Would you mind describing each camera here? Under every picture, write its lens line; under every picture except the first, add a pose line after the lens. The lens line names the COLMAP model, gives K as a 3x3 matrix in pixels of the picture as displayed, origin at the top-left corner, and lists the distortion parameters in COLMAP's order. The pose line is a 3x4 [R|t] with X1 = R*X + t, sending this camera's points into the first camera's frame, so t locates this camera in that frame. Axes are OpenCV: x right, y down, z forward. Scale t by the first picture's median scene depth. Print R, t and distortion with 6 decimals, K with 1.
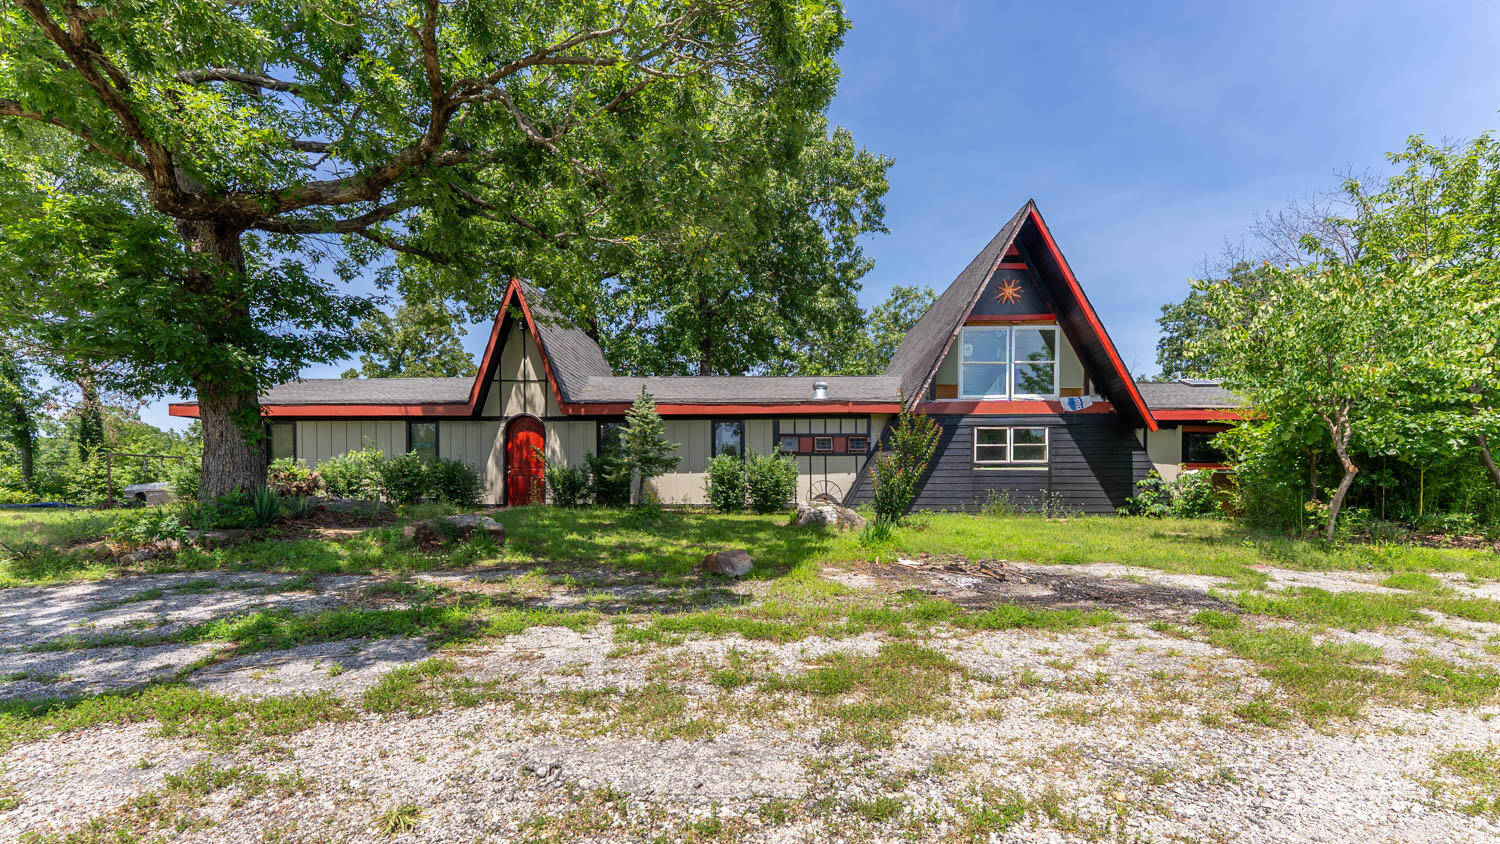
lens RADIAL K [[604.7, 0, 741.3], [0, 604.7, 496.7], [0, 0, 1]] dist [0.000139, -0.000039]
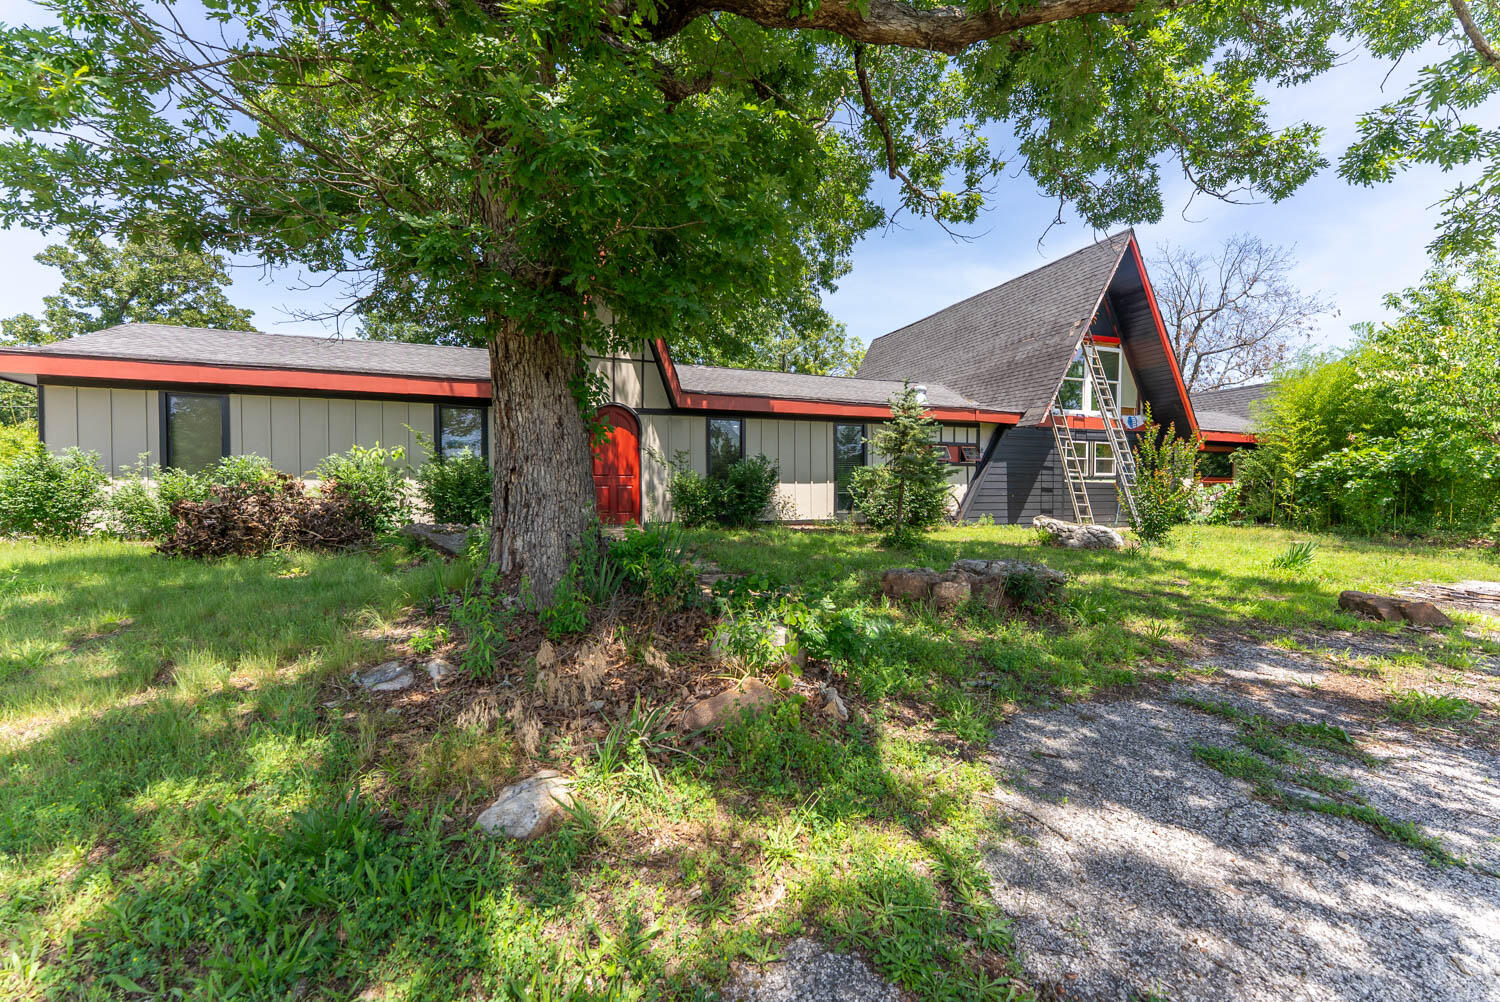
lens RADIAL K [[603.6, 0, 746.0], [0, 603.6, 499.1], [0, 0, 1]] dist [0.001967, -0.001373]
pose [[0.925638, -0.004752, 0.378381, -0.491065], [0.003520, 0.999986, 0.003948, -0.020503], [-0.378395, -0.002323, 0.925641, 0.245932]]
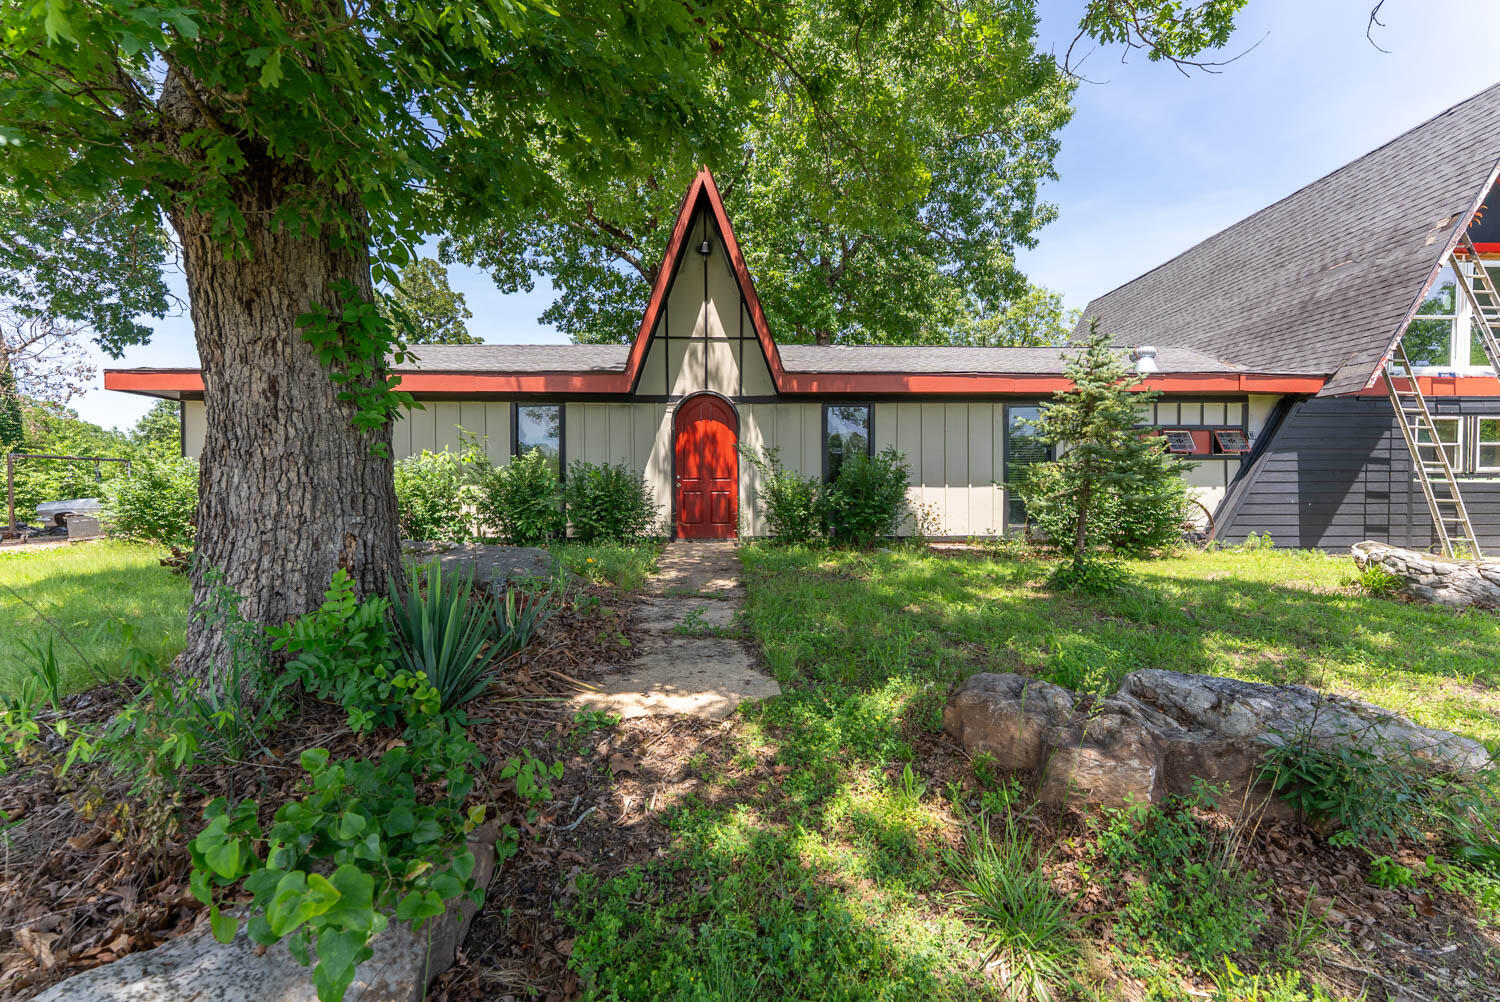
lens RADIAL K [[603.6, 0, 743.2], [0, 603.6, 502.2], [0, 0, 1]] dist [0.001967, -0.001373]
pose [[0.998827, -0.002056, 0.048381, -0.350616], [0.001801, 0.999984, 0.005308, -0.026775], [-0.048391, -0.005215, 0.998815, 0.378321]]
